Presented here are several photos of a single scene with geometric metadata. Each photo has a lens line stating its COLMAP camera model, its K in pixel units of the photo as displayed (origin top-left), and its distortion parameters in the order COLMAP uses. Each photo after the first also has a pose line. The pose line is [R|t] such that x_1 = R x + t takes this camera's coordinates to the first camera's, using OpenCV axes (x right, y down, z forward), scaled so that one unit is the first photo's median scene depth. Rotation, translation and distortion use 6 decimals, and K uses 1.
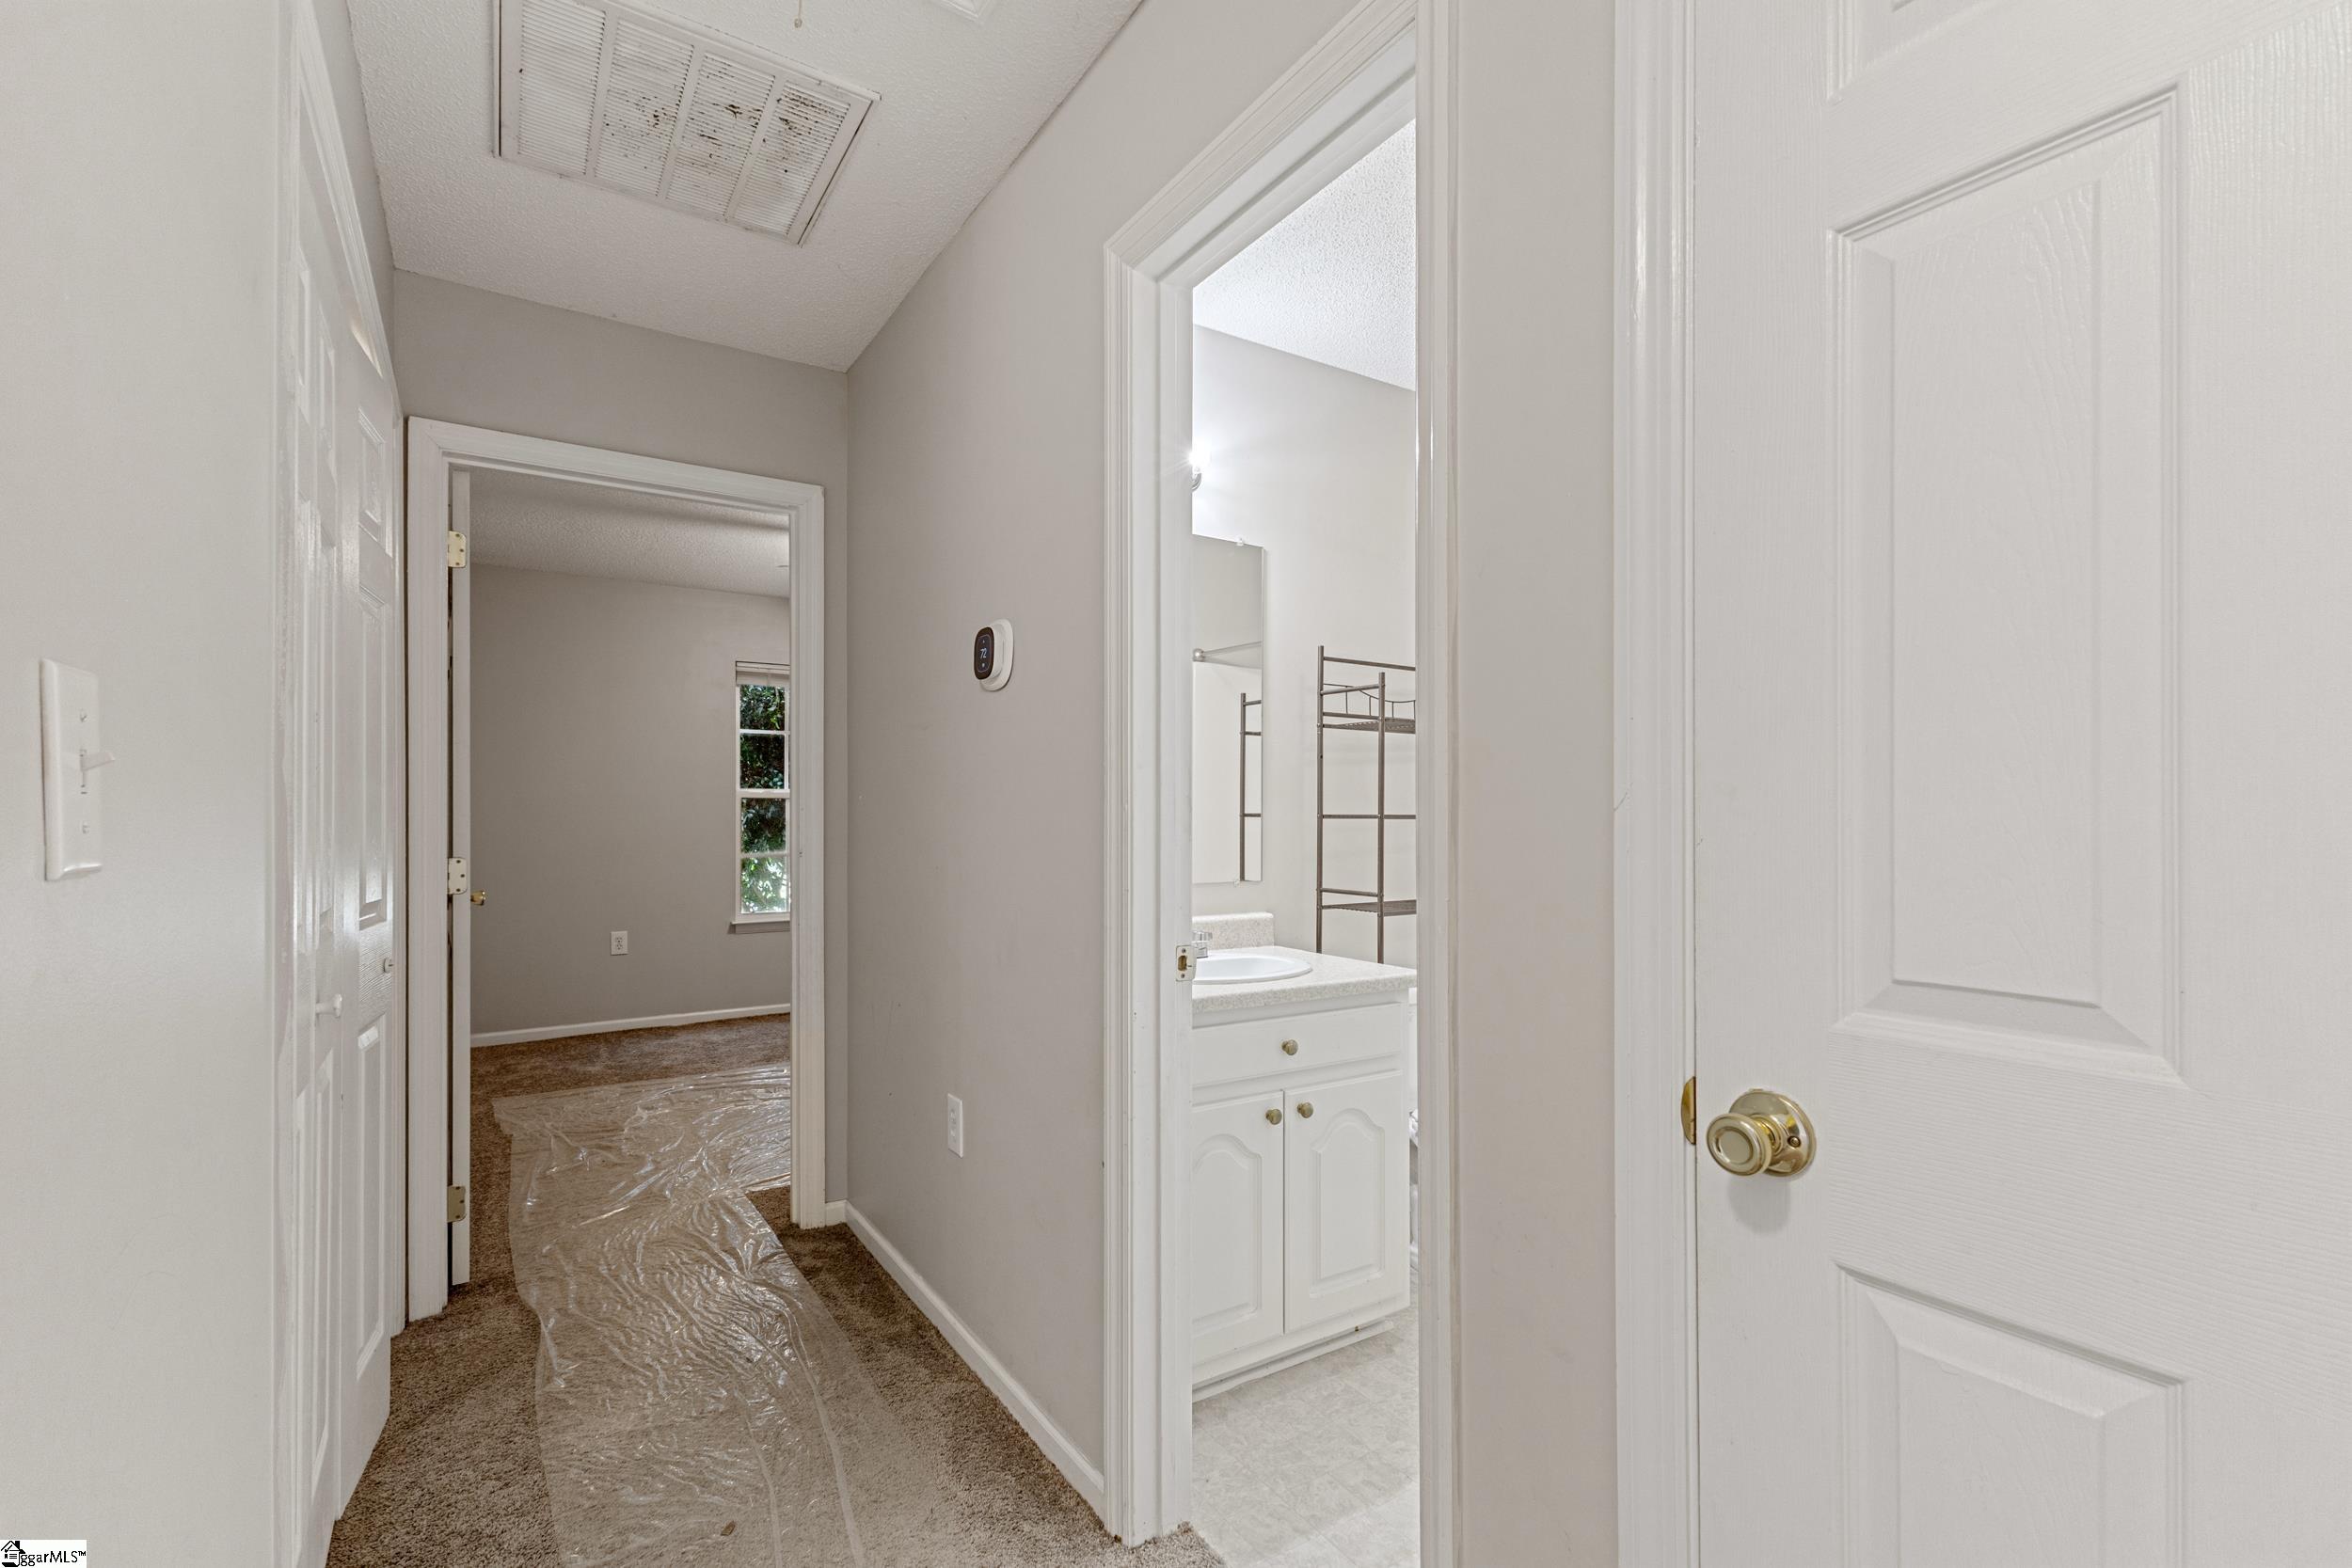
lens RADIAL K [[1040.8, 0, 1168.9], [0, 1040.8, 839.9], [0, 0, 1]] dist [-0.000454, -0.000036]
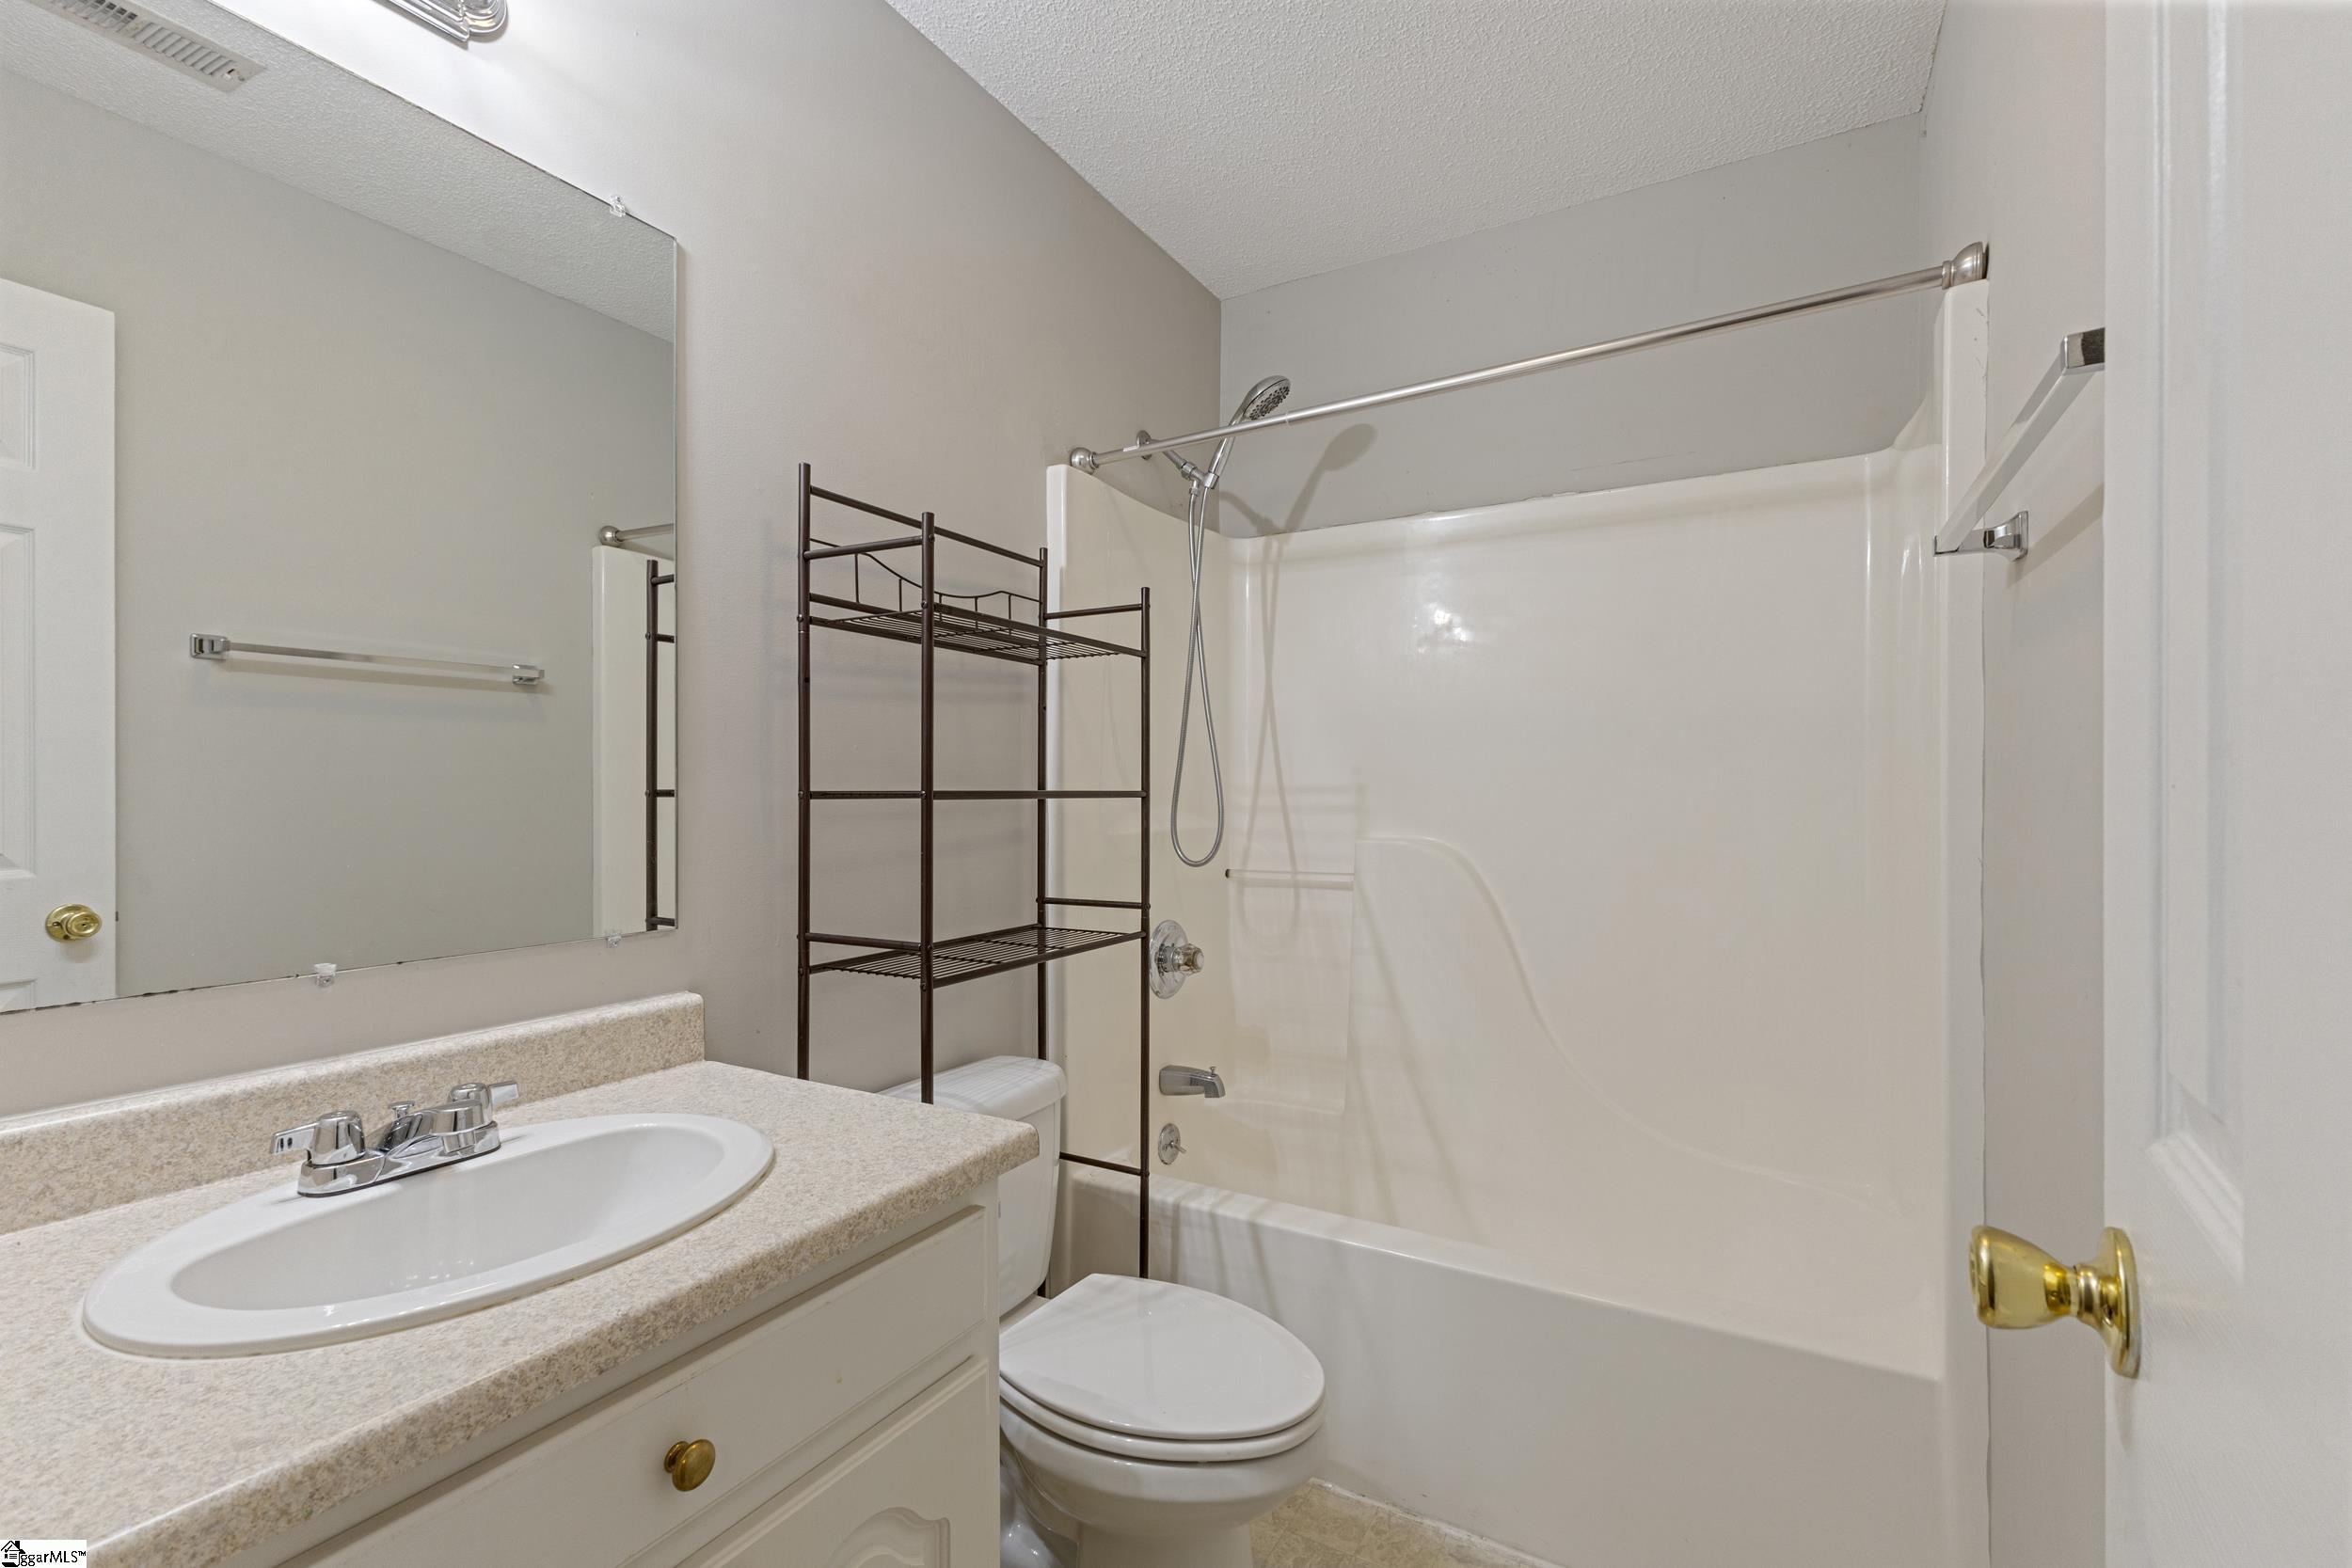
lens RADIAL K [[1020.3, 0, 1174.0], [0, 1020.3, 791.2], [0, 0, 1]] dist [0.003796, 0.000449]
pose [[0.891933, -0.000815, 0.452166, 0.079939], [0.012947, 0.999634, -0.023738, -0.009999], [-0.451981, 0.027027, 0.891618, 0.466144]]
